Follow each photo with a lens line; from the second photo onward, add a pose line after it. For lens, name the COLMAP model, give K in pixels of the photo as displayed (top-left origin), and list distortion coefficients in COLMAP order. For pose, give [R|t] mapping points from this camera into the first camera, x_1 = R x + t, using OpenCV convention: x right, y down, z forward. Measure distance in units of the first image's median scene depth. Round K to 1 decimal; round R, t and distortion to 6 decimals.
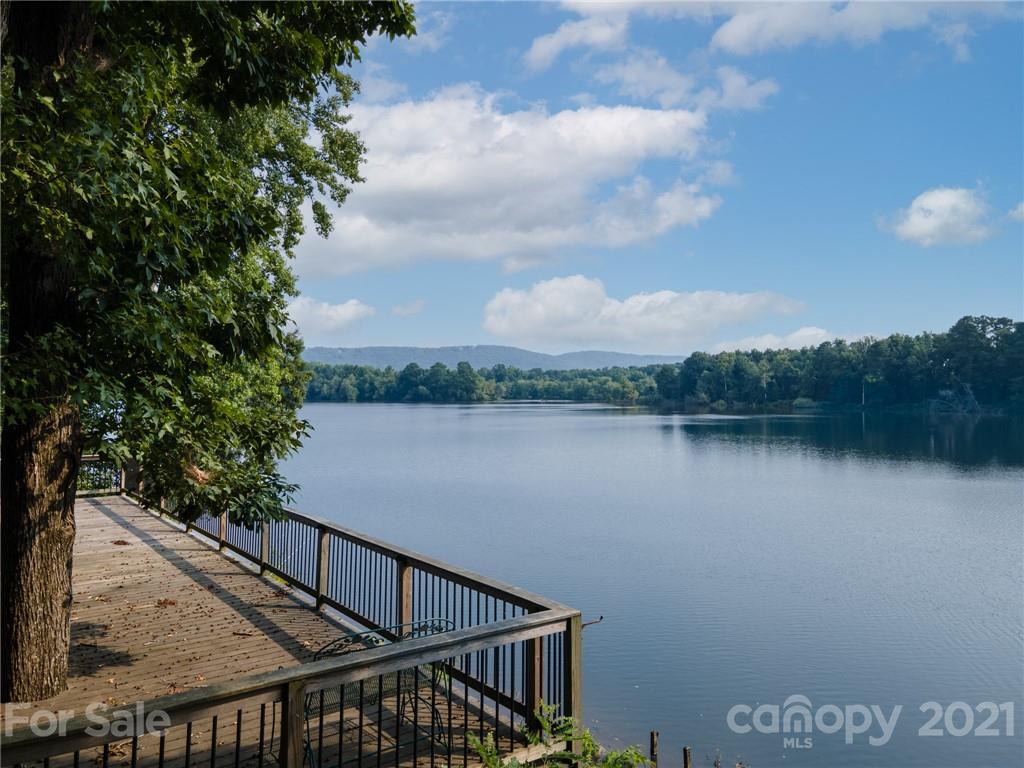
lens RADIAL K [[733.2, 0, 506.2], [0, 733.2, 385.0], [0, 0, 1]] dist [0.030716, 0.000612]
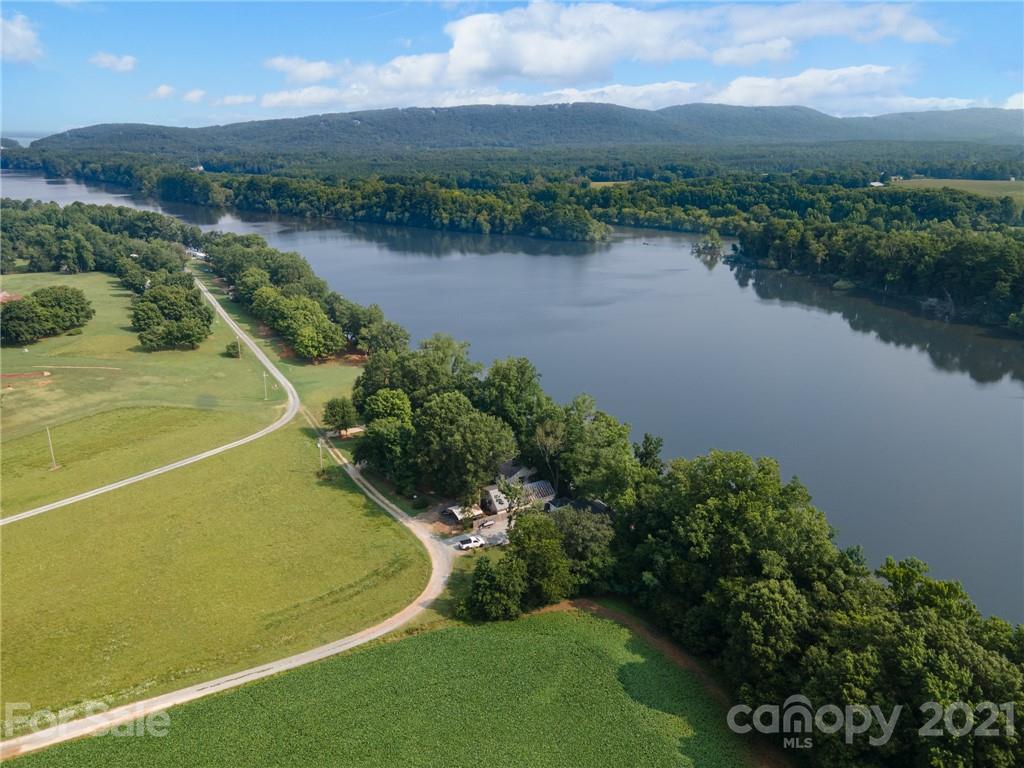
lens RADIAL K [[733.2, 0, 506.2], [0, 733.2, 385.0], [0, 0, 1]] dist [0.030716, 0.000612]
pose [[0.992778, 0.031195, -0.115840, -0.027786], [0.008408, 0.945133, 0.326577, -0.150154], [0.119672, -0.325193, 0.938045, -0.243291]]
